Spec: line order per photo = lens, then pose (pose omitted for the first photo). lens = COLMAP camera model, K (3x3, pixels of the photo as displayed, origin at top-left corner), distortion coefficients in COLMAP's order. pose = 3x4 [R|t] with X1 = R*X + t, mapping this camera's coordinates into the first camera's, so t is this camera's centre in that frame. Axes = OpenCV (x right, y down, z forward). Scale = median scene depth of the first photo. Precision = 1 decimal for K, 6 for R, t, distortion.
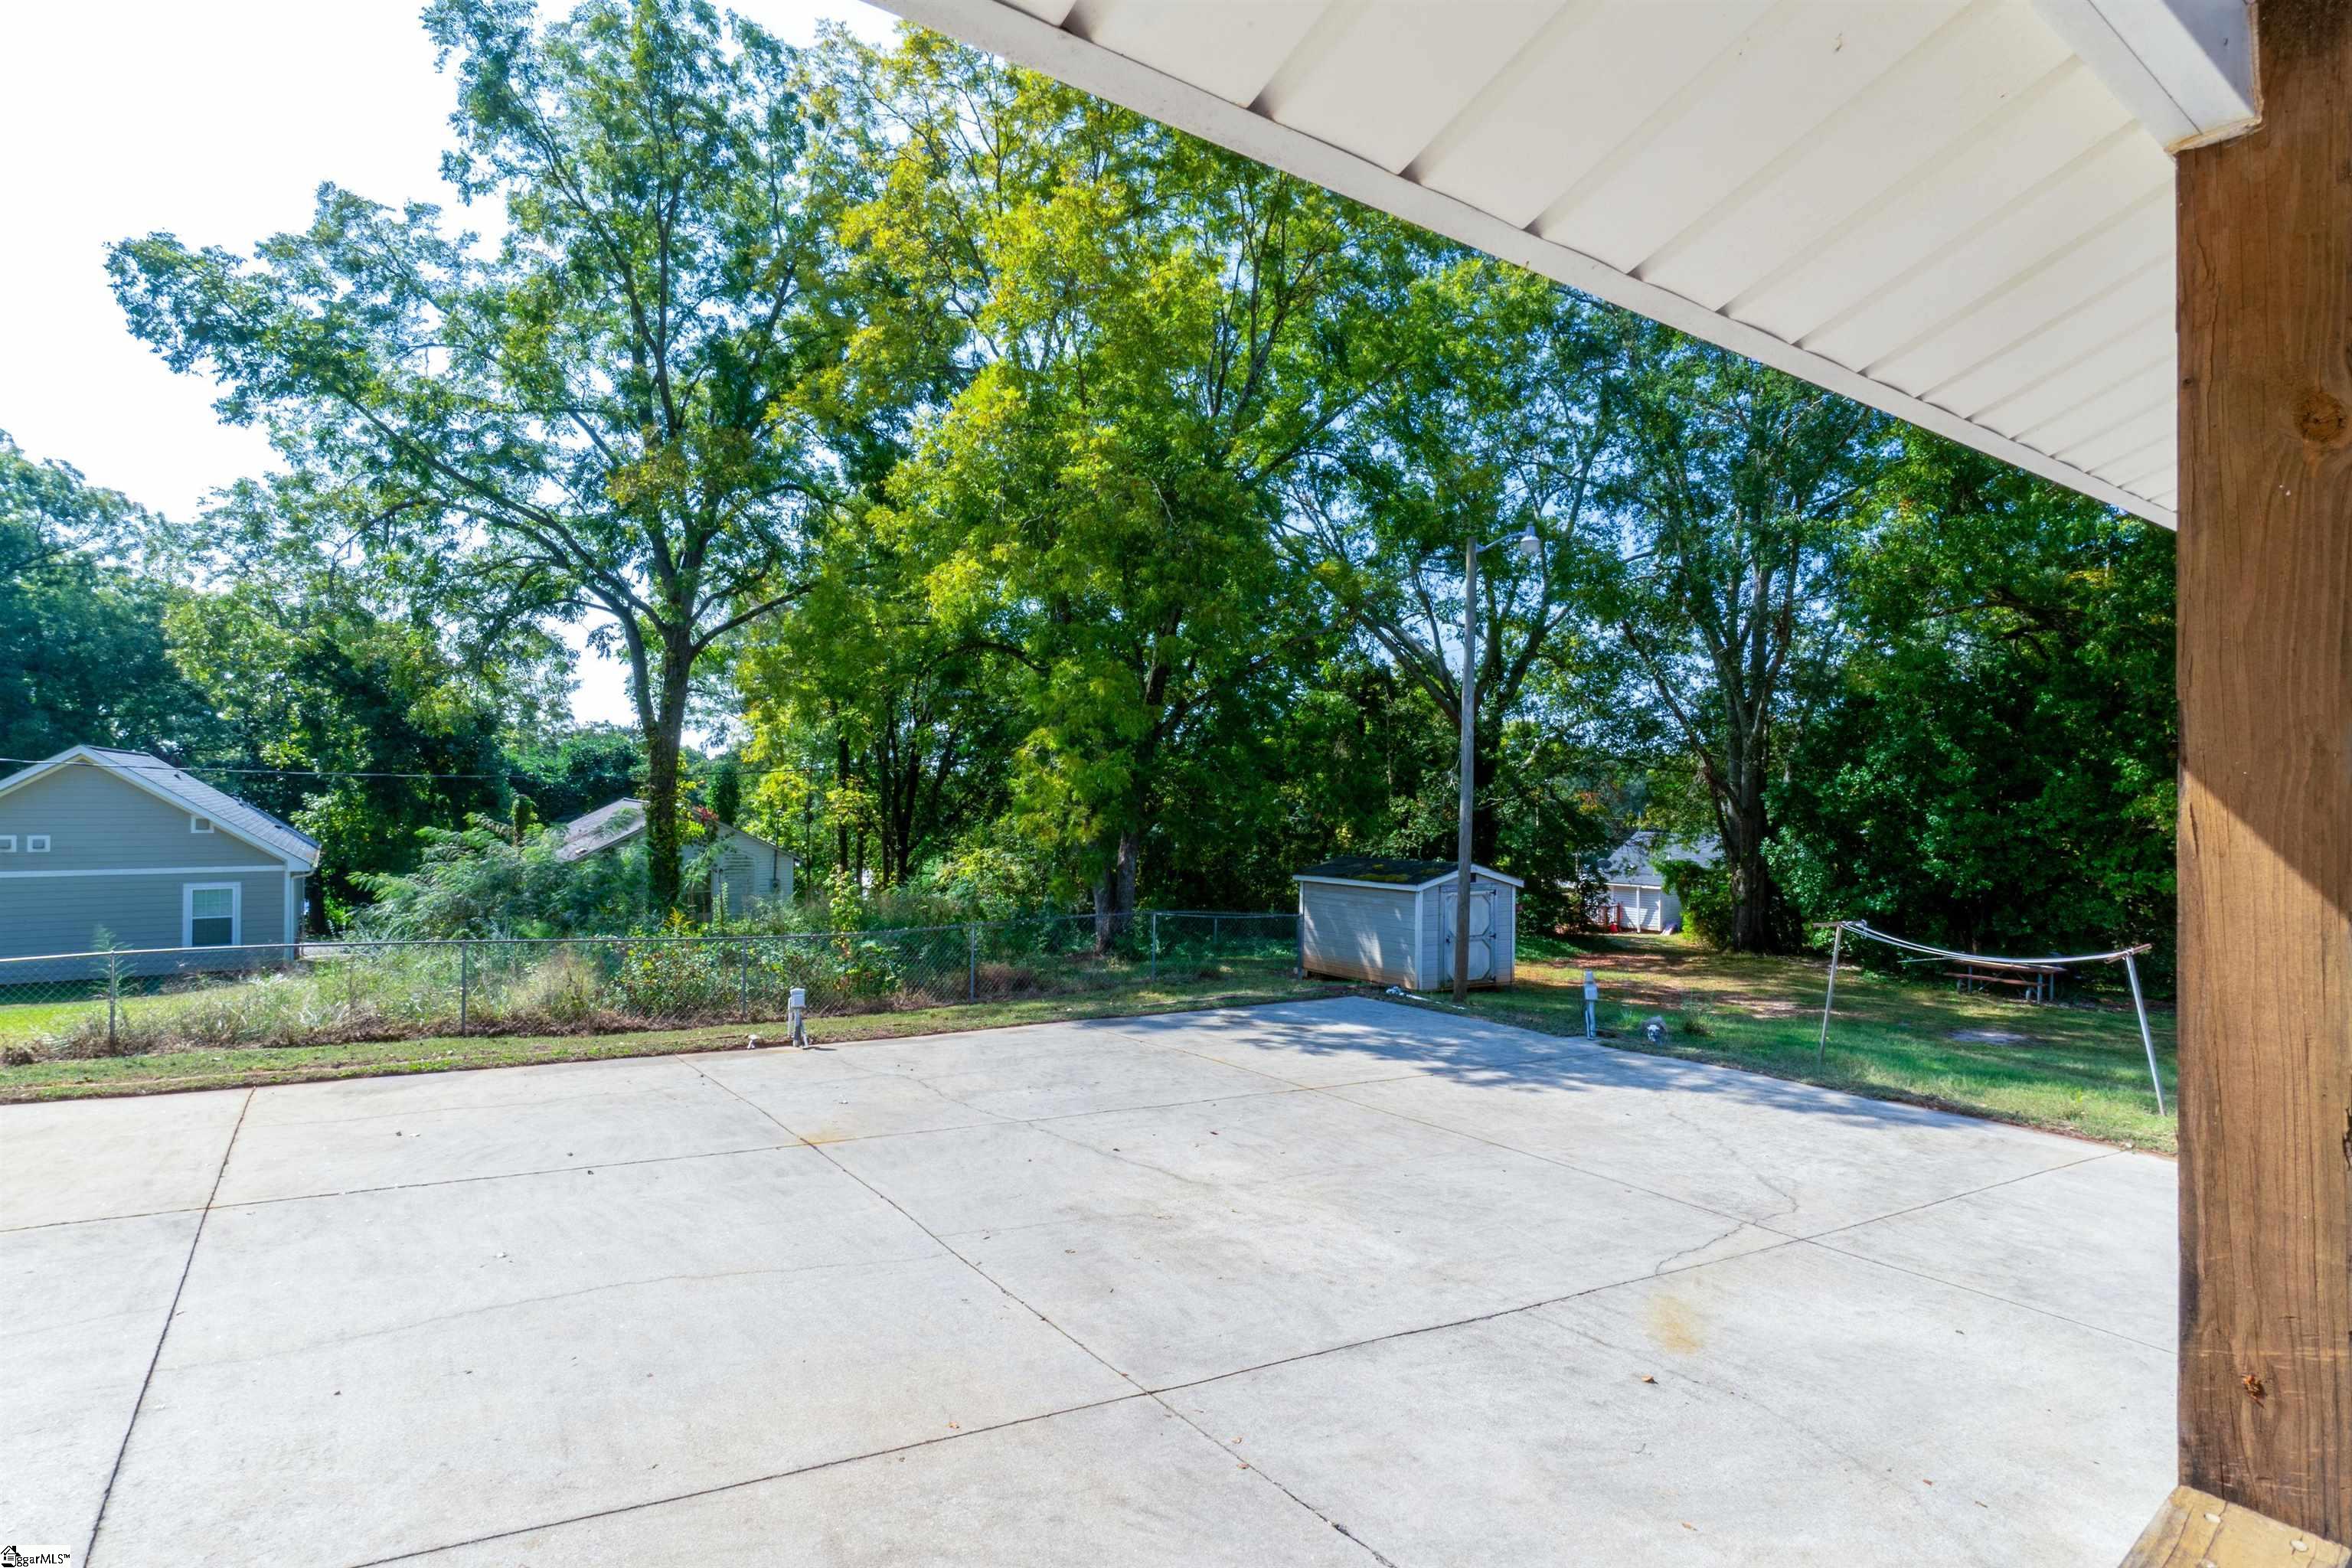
lens RADIAL K [[1168.7, 0, 1208.8], [0, 1168.7, 785.1], [0, 0, 1]] dist [-0.000263, 0.000191]
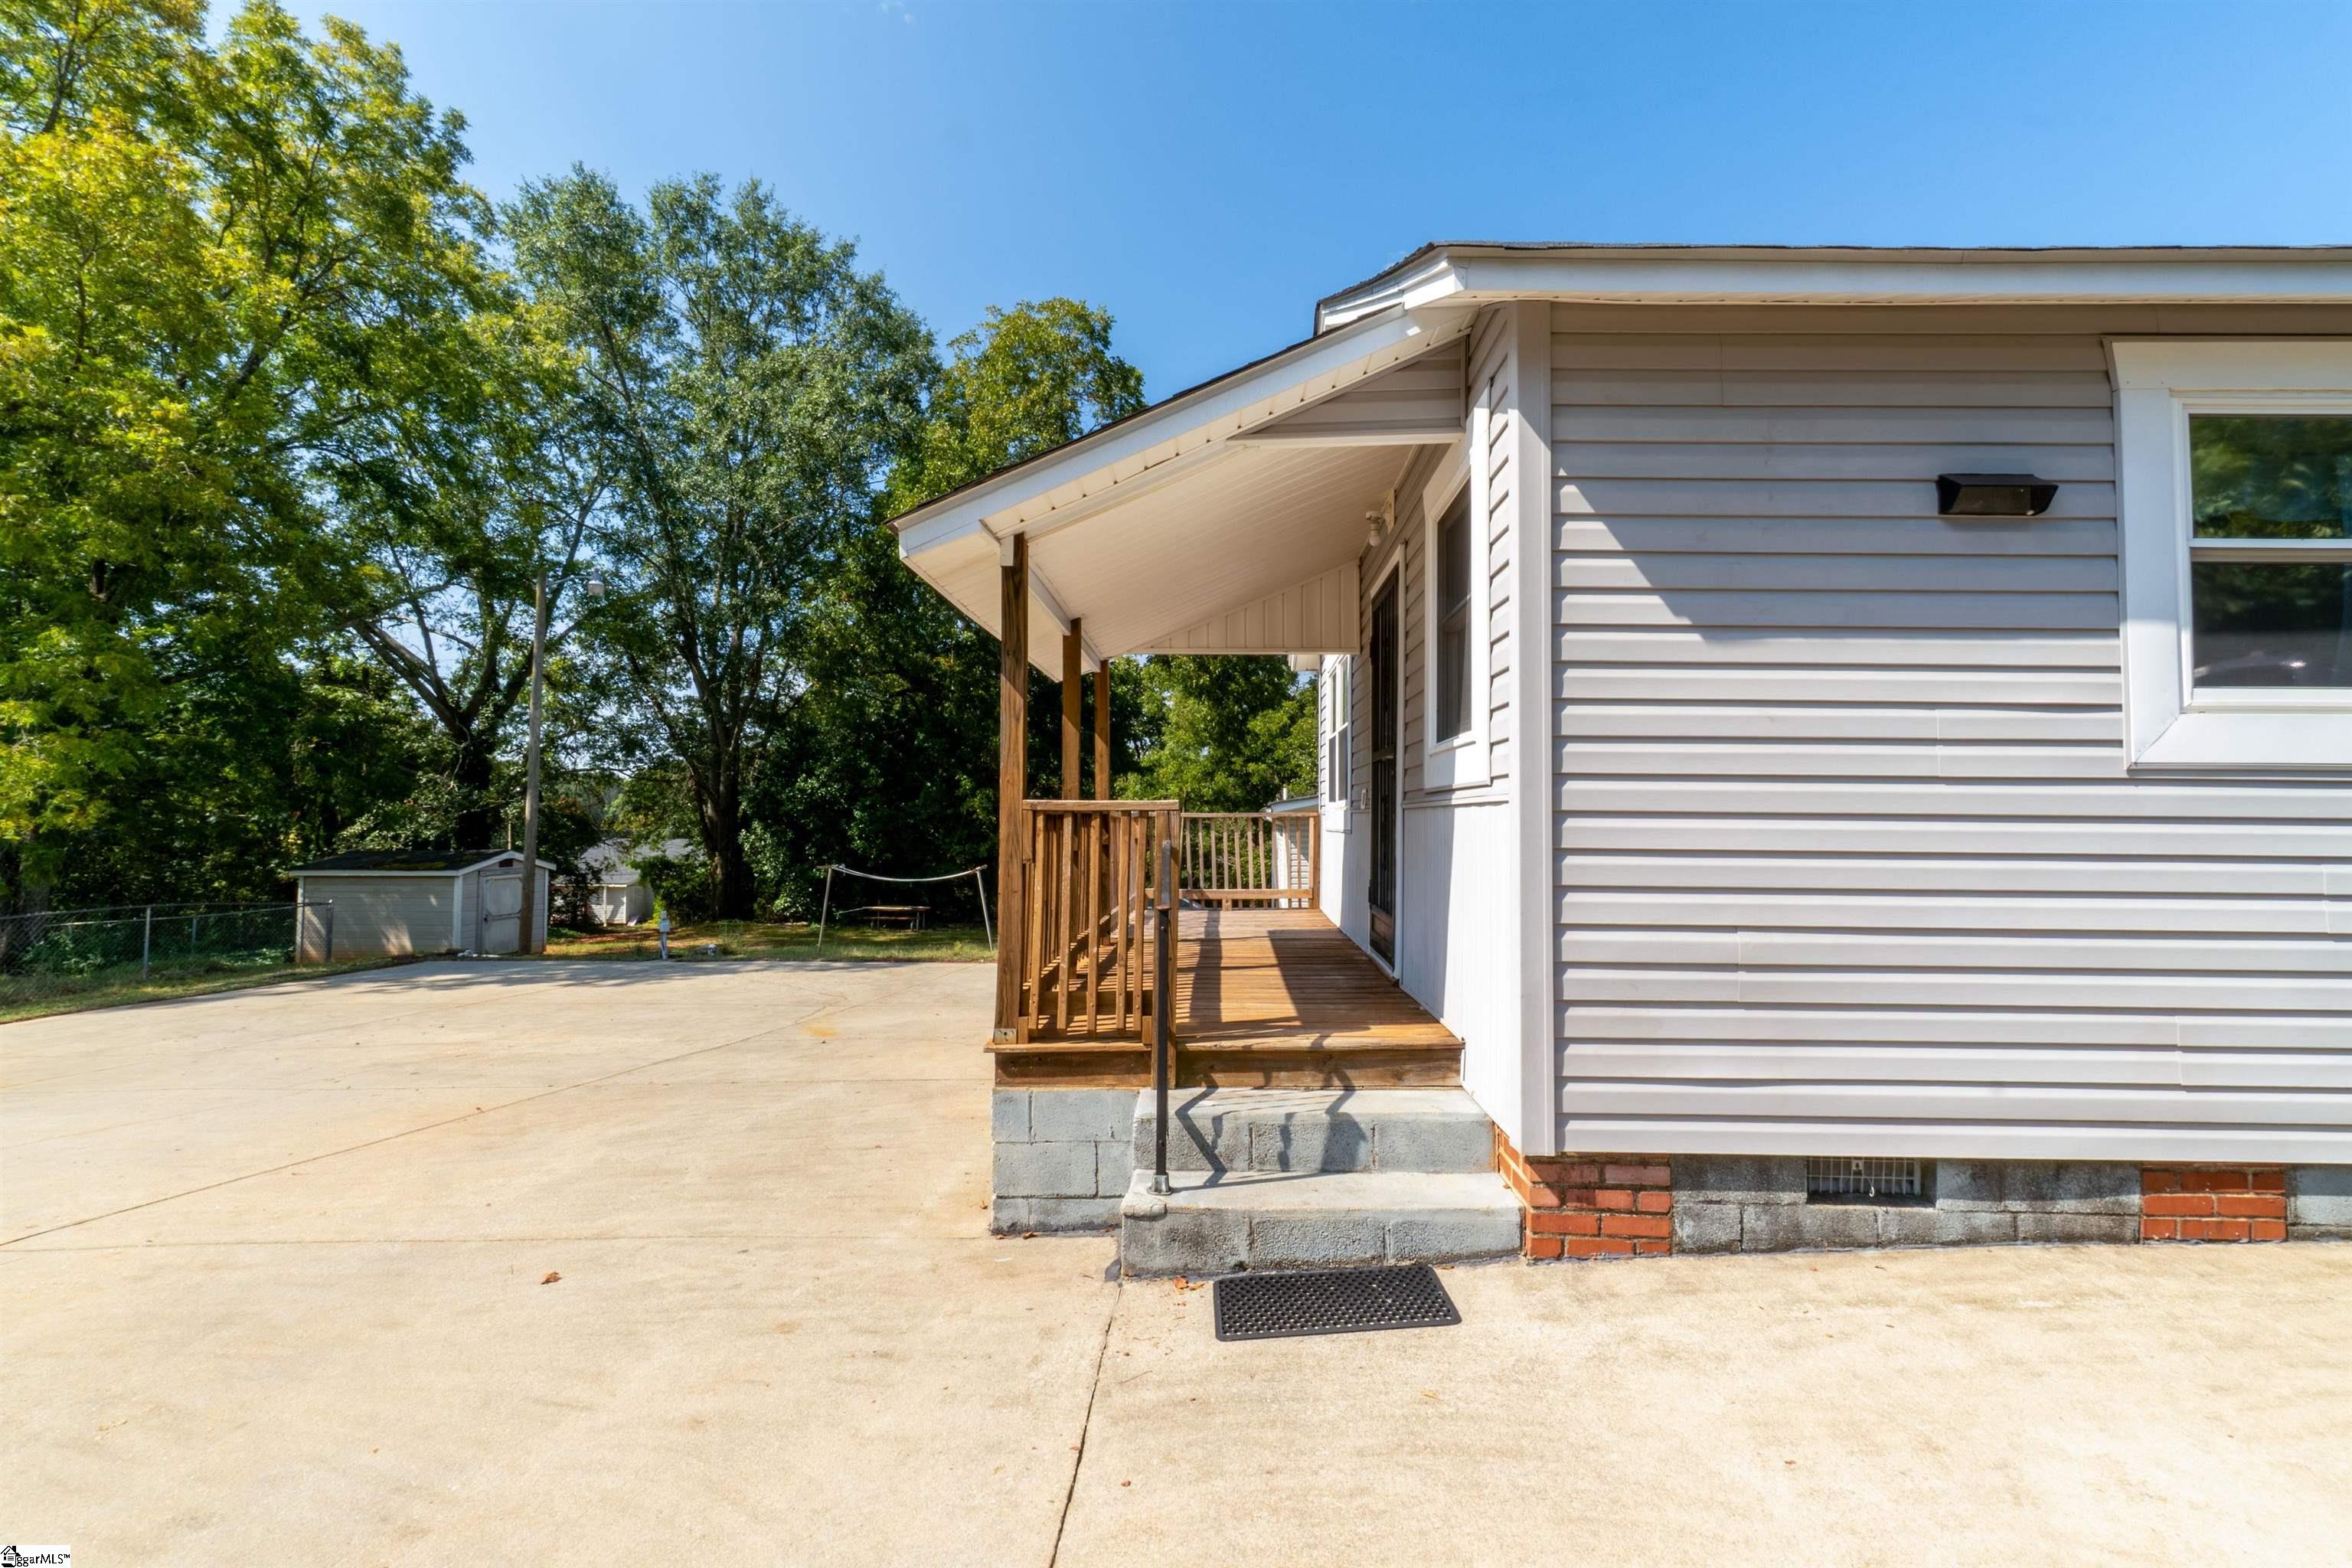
lens RADIAL K [[1051.2, 0, 1191.1], [0, 1051.2, 813.1], [0, 0, 1]] dist [-0.002657, -0.000886]
pose [[0.621194, 0.001315, 0.783656, -0.160711], [-0.005063, 0.999984, 0.002336, 0.023475], [-0.783641, -0.005418, 0.621191, -0.157565]]
